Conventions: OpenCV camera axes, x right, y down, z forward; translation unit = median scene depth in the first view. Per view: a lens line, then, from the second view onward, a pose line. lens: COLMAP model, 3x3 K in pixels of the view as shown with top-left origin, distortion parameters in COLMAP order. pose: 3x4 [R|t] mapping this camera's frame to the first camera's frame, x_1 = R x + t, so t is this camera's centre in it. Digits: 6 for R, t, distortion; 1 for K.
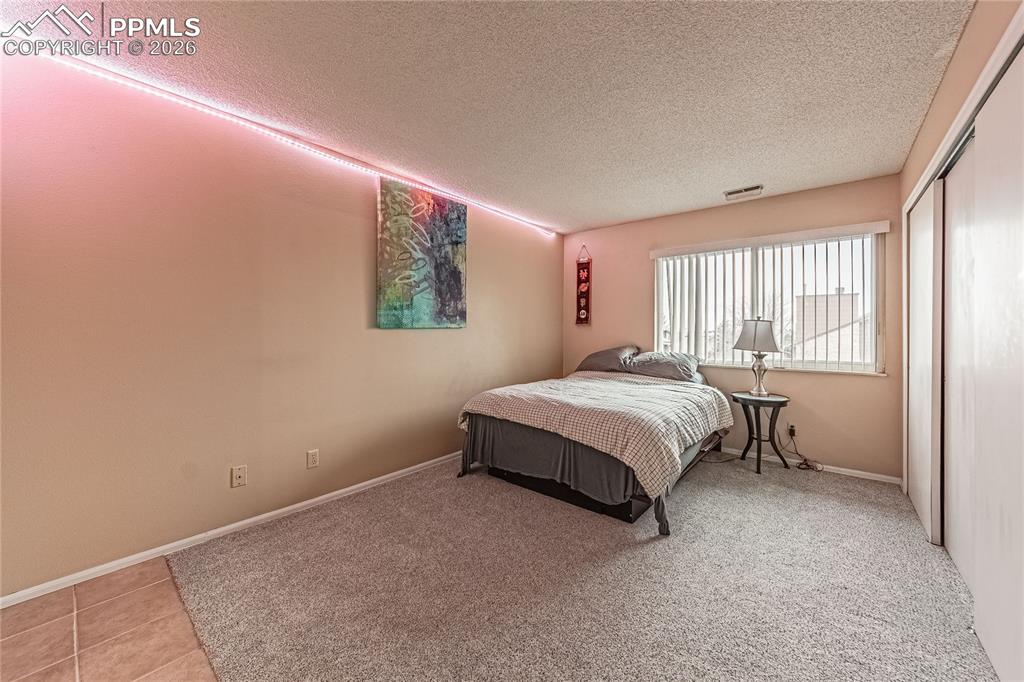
lens RADIAL K [[377.7, 0, 513.8], [0, 377.7, 332.6], [0, 0, 1]] dist [0.001452, 0.000343]
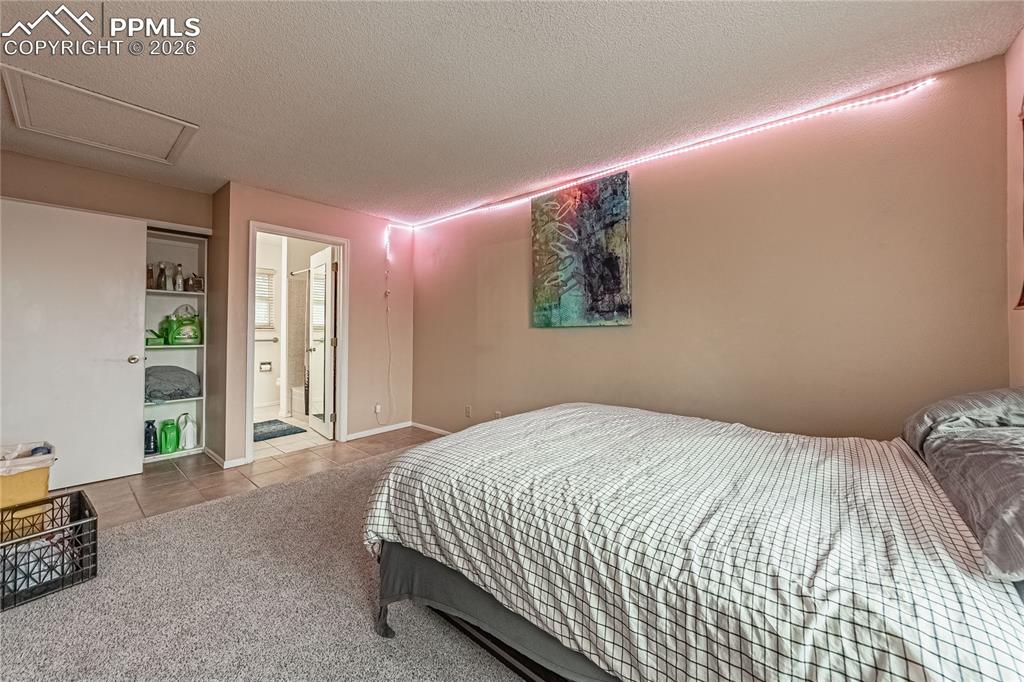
lens RADIAL K [[377.7, 0, 513.8], [0, 377.7, 332.6], [0, 0, 1]] dist [0.001452, 0.000343]
pose [[-0.009227, 0.001989, -0.999955, 0.697675], [-0.007459, 0.999970, 0.002058, 0.002855], [0.999930, 0.007478, -0.009211, 0.805267]]
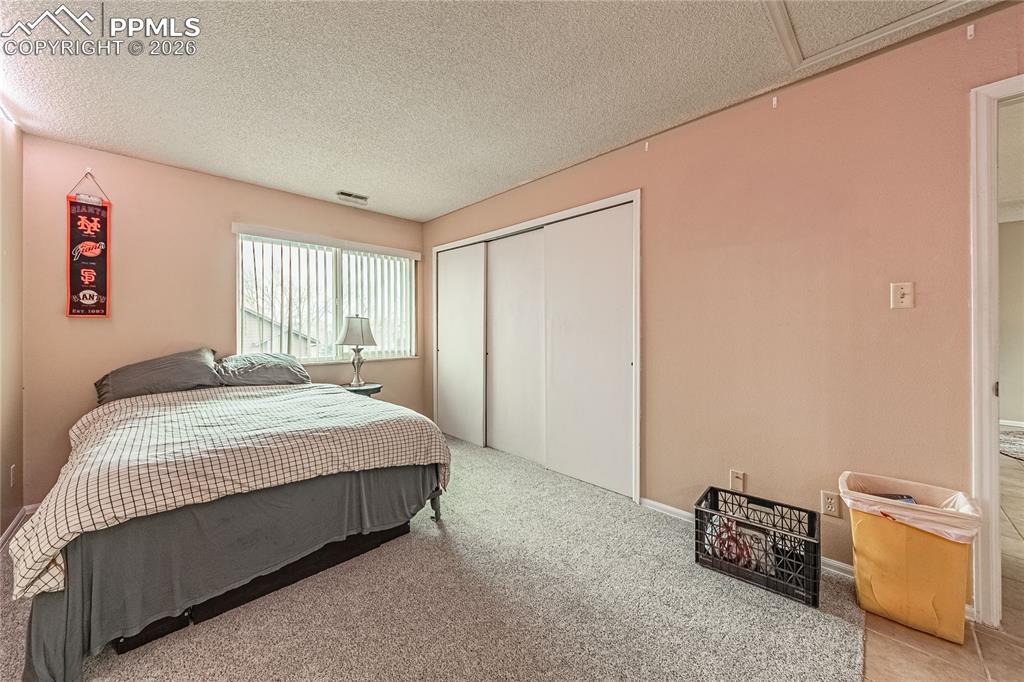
lens RADIAL K [[386.3, 0, 511.6], [0, 386.3, 324.6], [0, 0, 1]] dist [0.000739, -0.000088]
pose [[0.088069, 0.003242, 0.996109, -0.441389], [0.004695, 0.999982, -0.003670, -0.006116], [-0.996103, 0.005000, 0.088052, 0.460687]]
